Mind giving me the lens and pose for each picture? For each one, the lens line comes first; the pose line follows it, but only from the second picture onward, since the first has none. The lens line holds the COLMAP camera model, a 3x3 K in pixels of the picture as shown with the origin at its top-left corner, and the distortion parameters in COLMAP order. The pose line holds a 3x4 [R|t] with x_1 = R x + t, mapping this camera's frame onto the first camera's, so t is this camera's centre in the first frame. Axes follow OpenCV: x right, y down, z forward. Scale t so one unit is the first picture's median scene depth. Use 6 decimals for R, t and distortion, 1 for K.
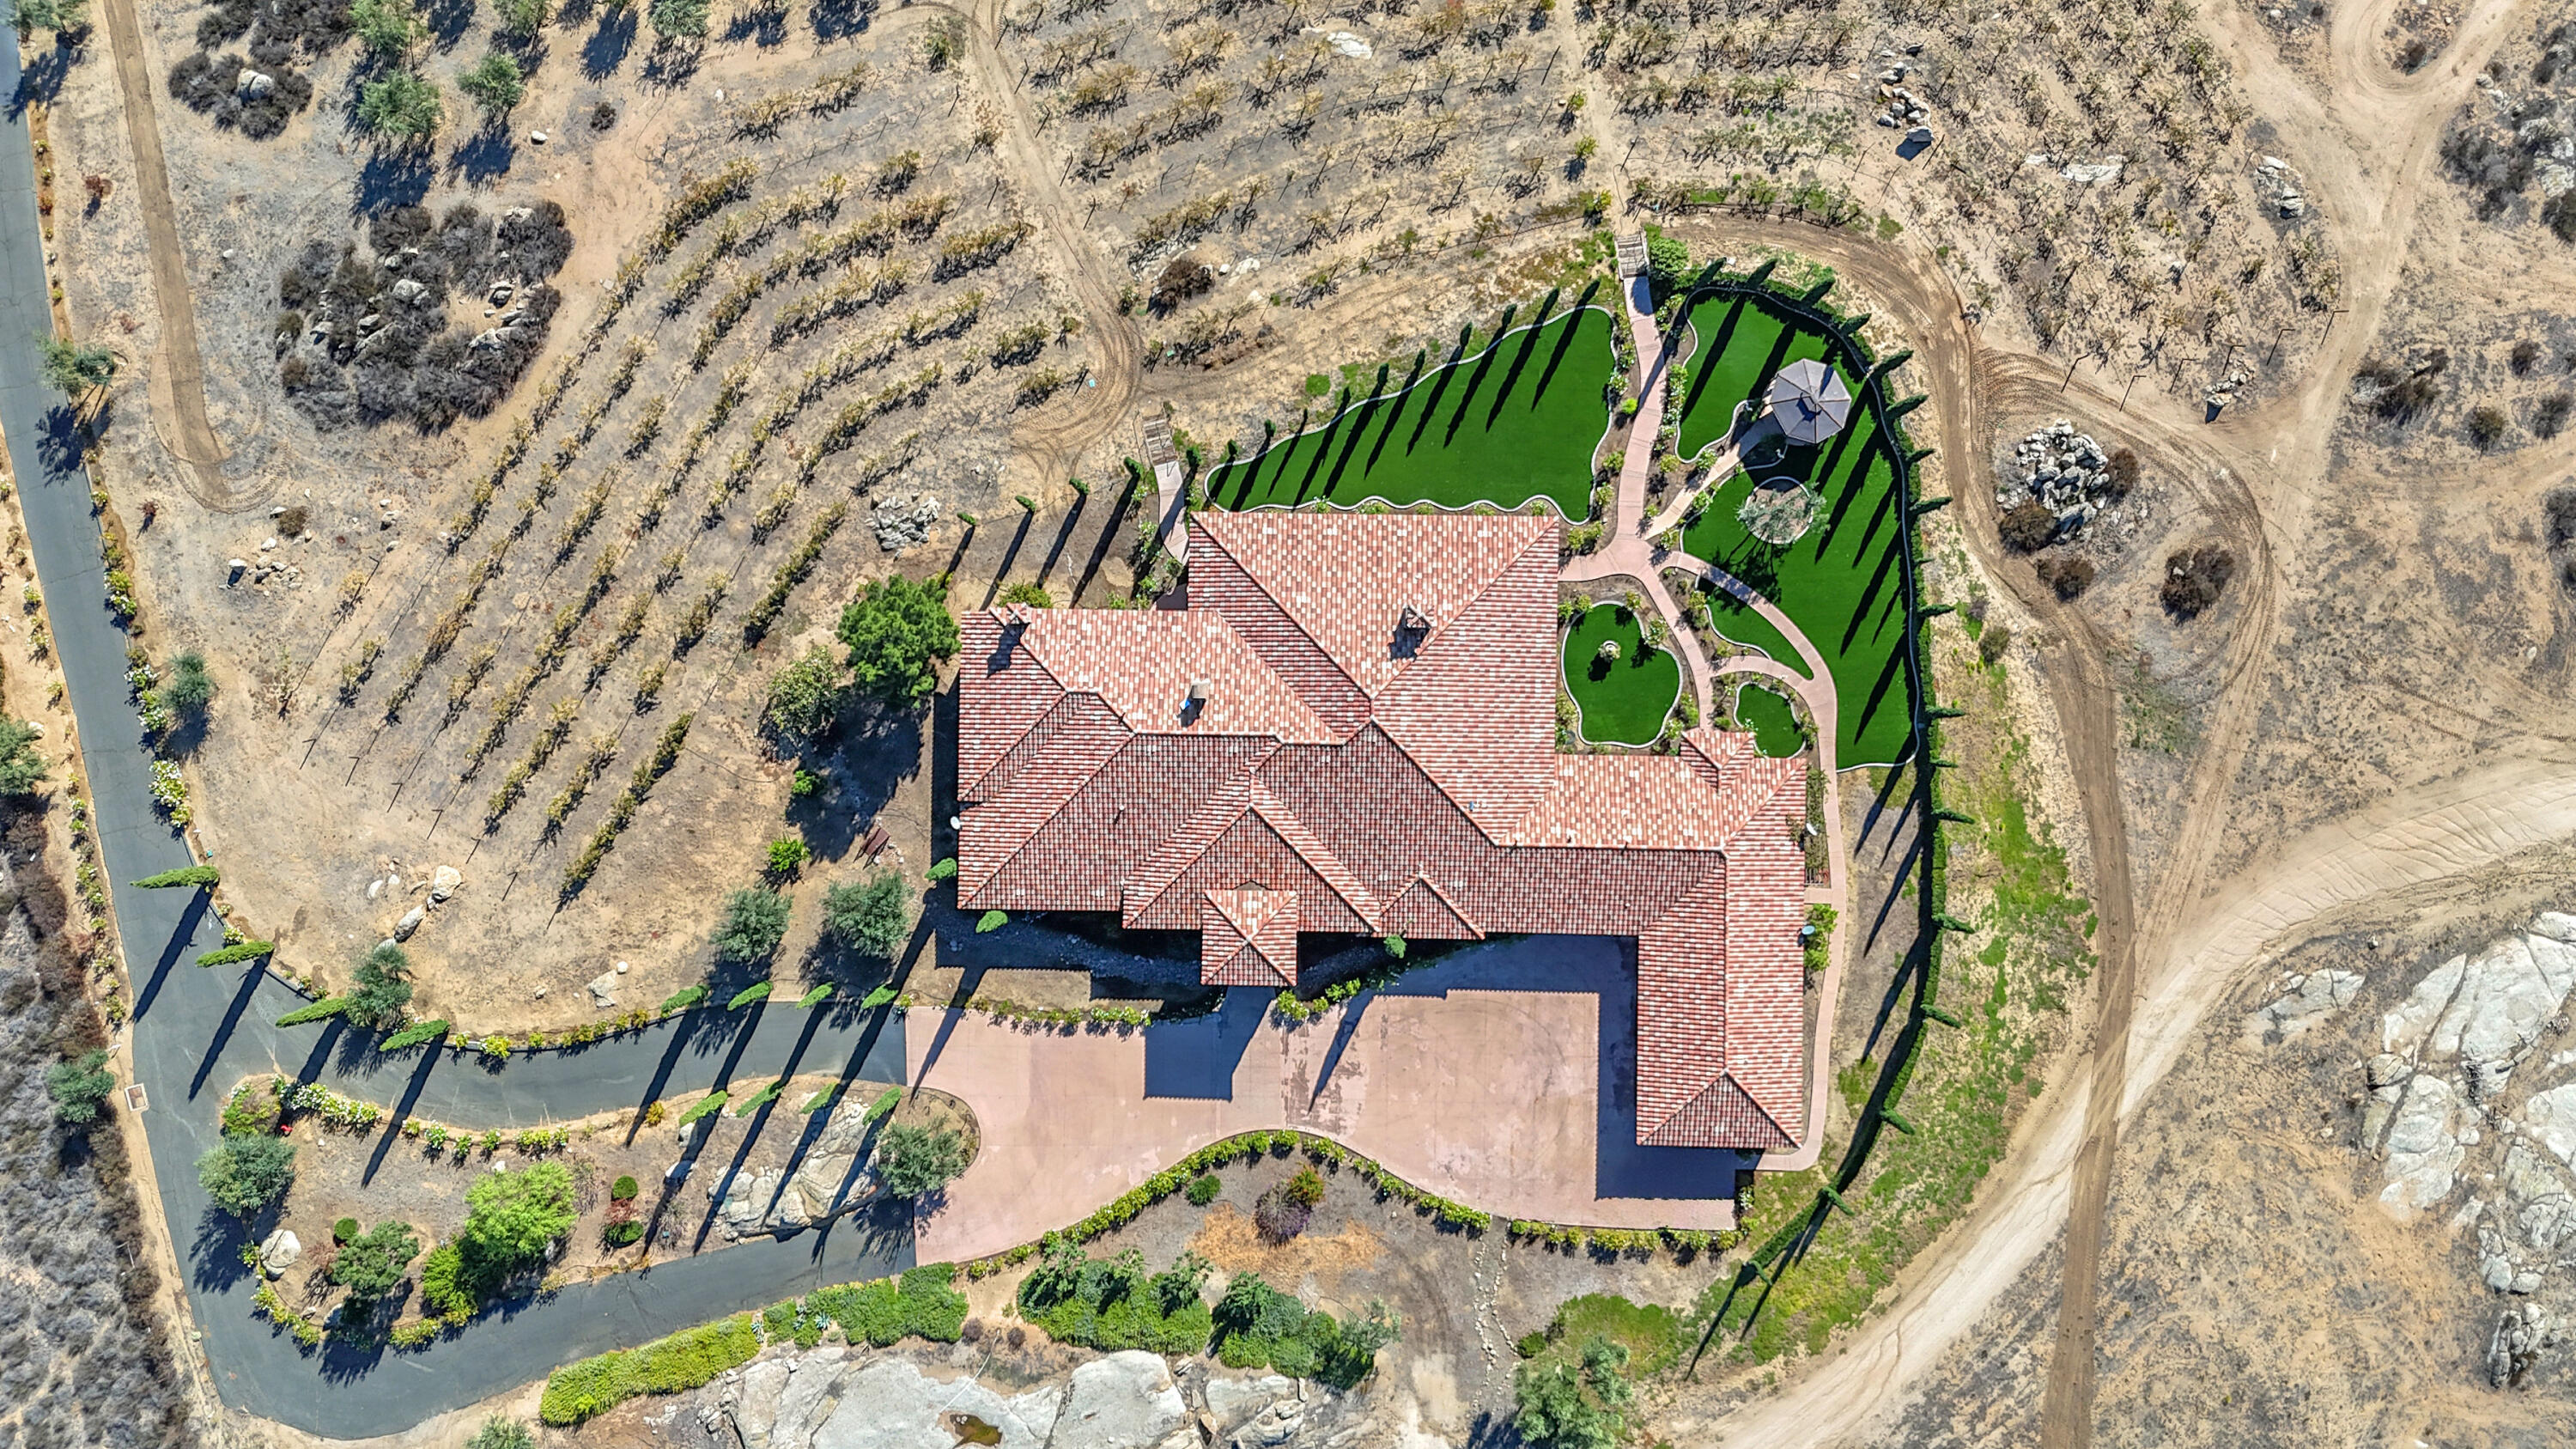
lens RADIAL K [[1889.0, 0, 1293.8], [0, 1889.0, 721.9], [0, 0, 1]] dist [0.085379, -0.092084]
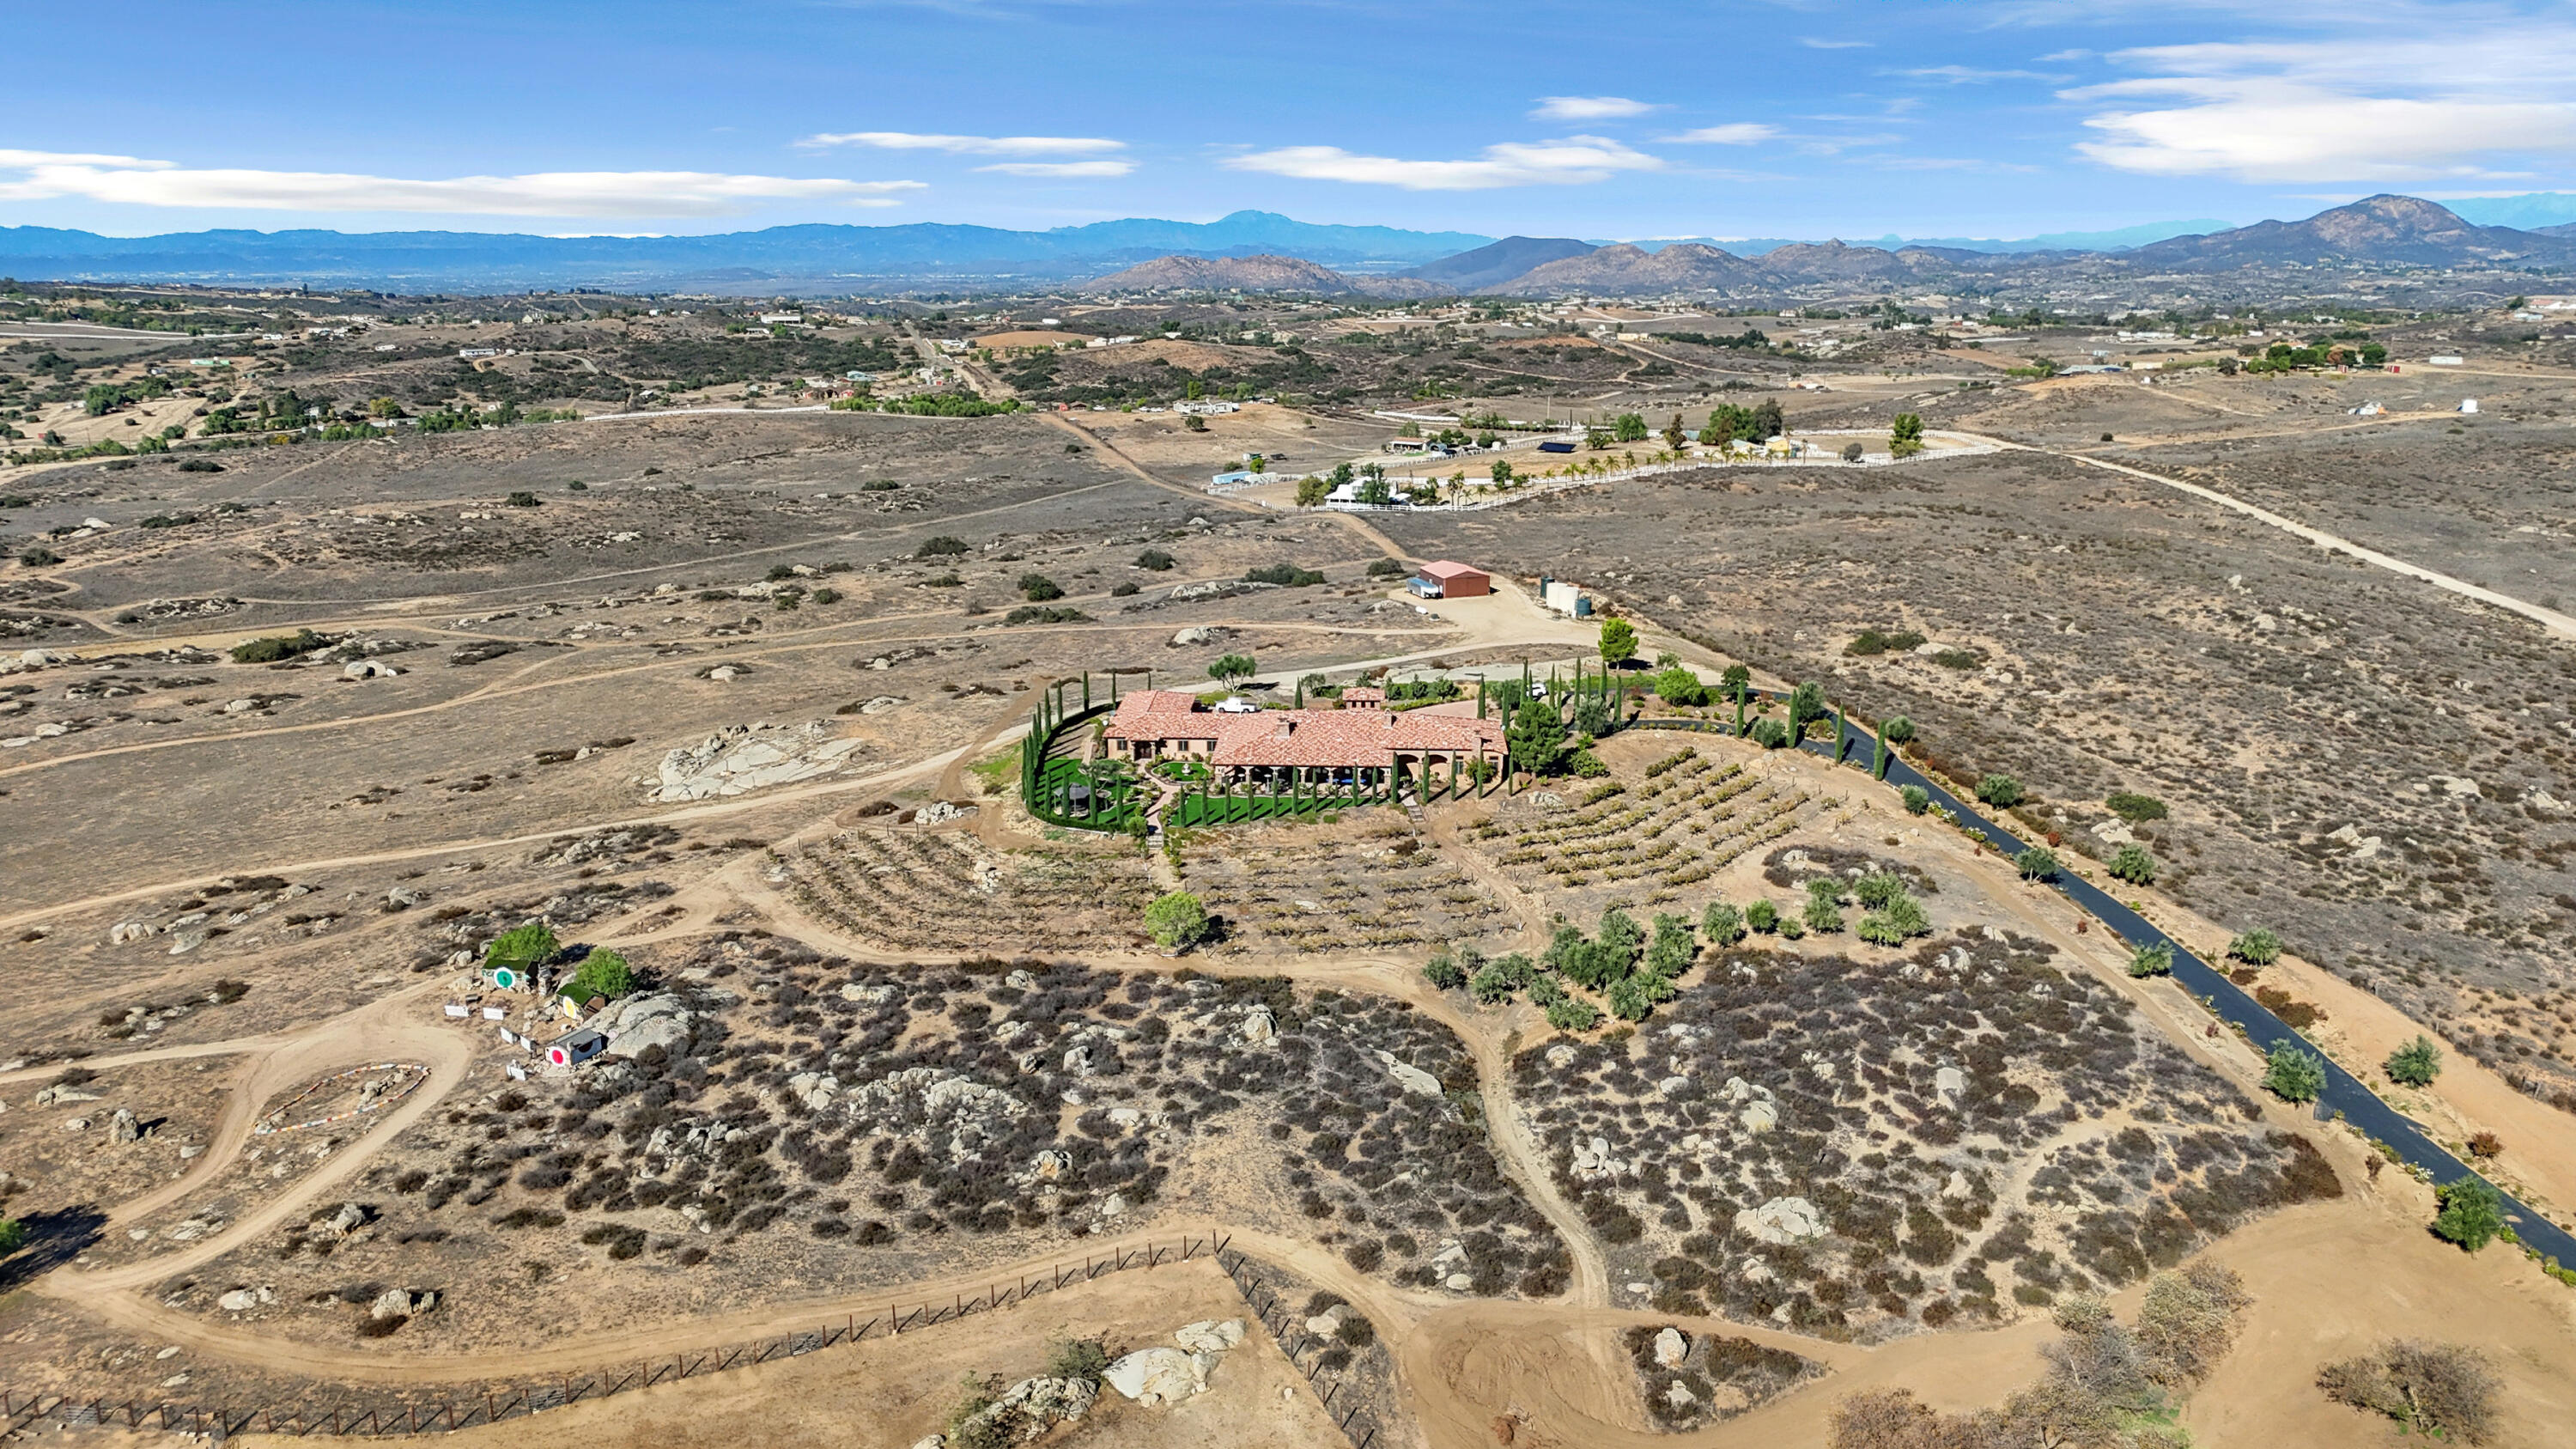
lens RADIAL K [[1892.7, 0, 1290.9], [0, 1892.7, 724.8], [0, 0, 1]] dist [0.059291, -0.047738]
pose [[-0.999381, 0.003820, 0.034981, -0.013625], [0.032856, -0.254604, 0.966487, -1.914956], [0.012598, 0.967038, 0.254320, 0.433197]]
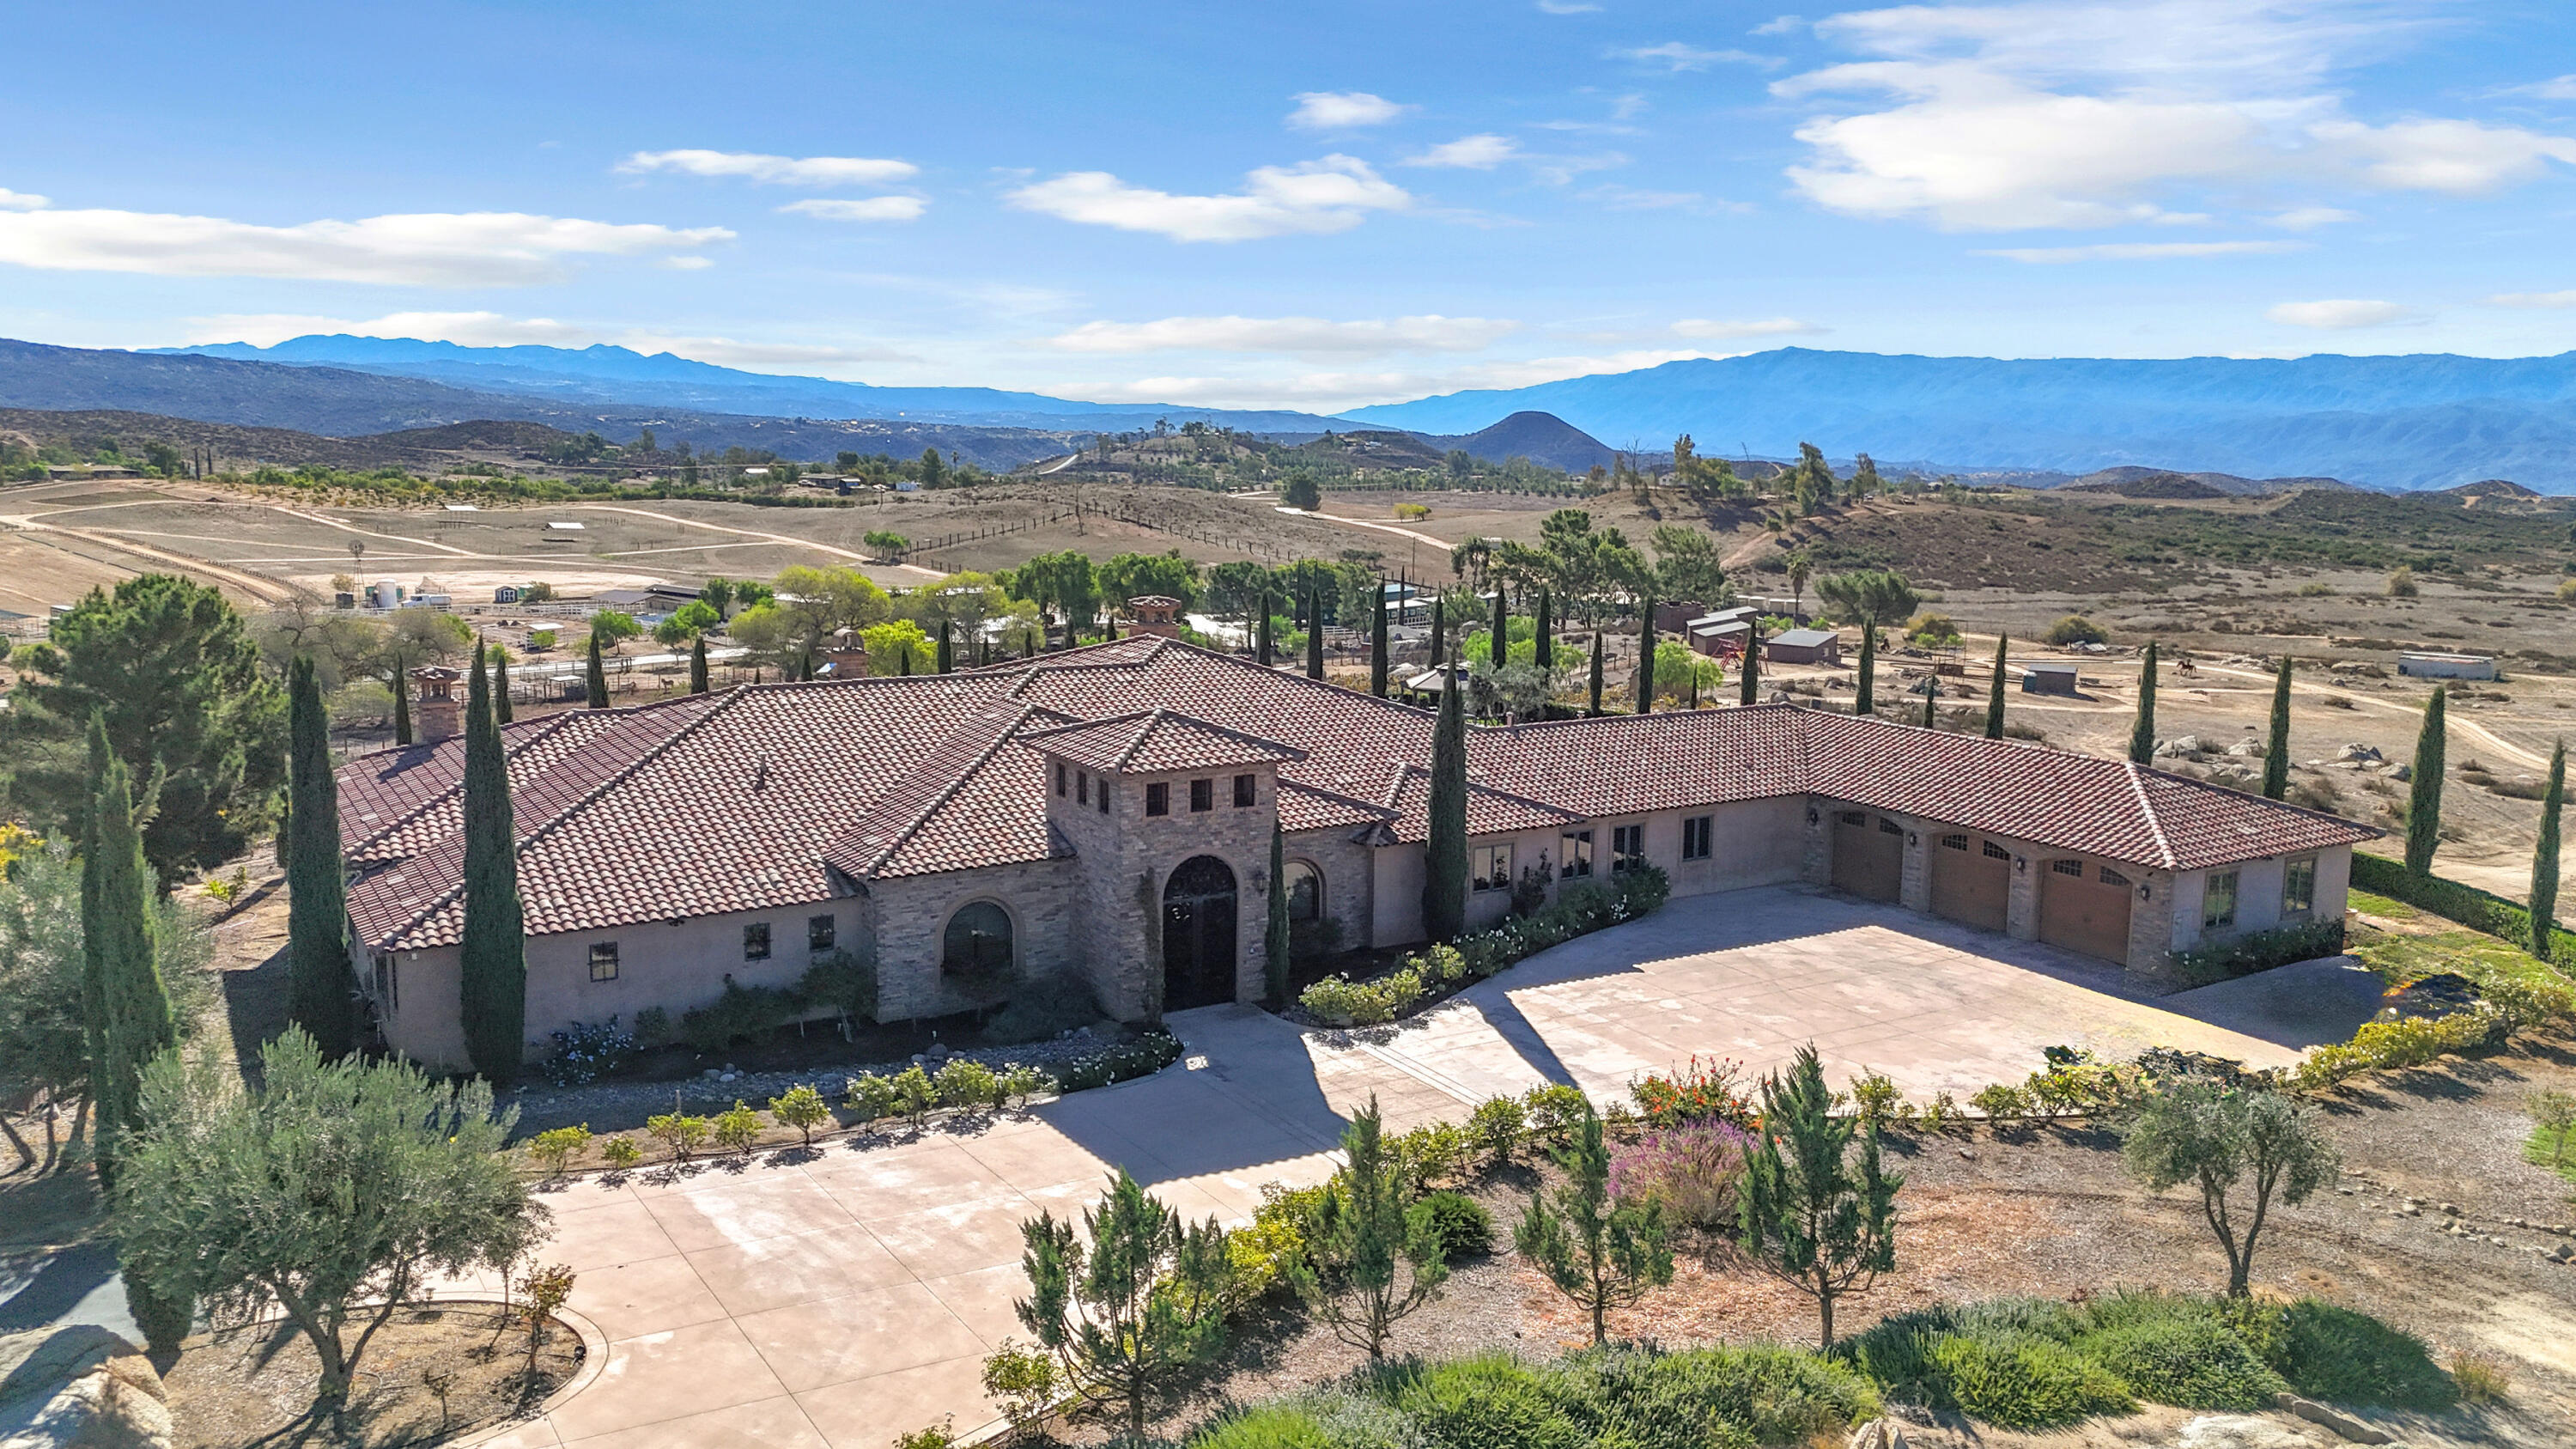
lens RADIAL K [[1877.4, 0, 1314.5], [0, 1877.4, 714.3], [0, 0, 1]] dist [0.080822, -0.093837]
pose [[0.837899, -0.053650, 0.543182, -0.212140], [0.545352, 0.123692, -0.829030, 0.451202], [-0.022710, 0.990869, 0.132900, 0.871143]]
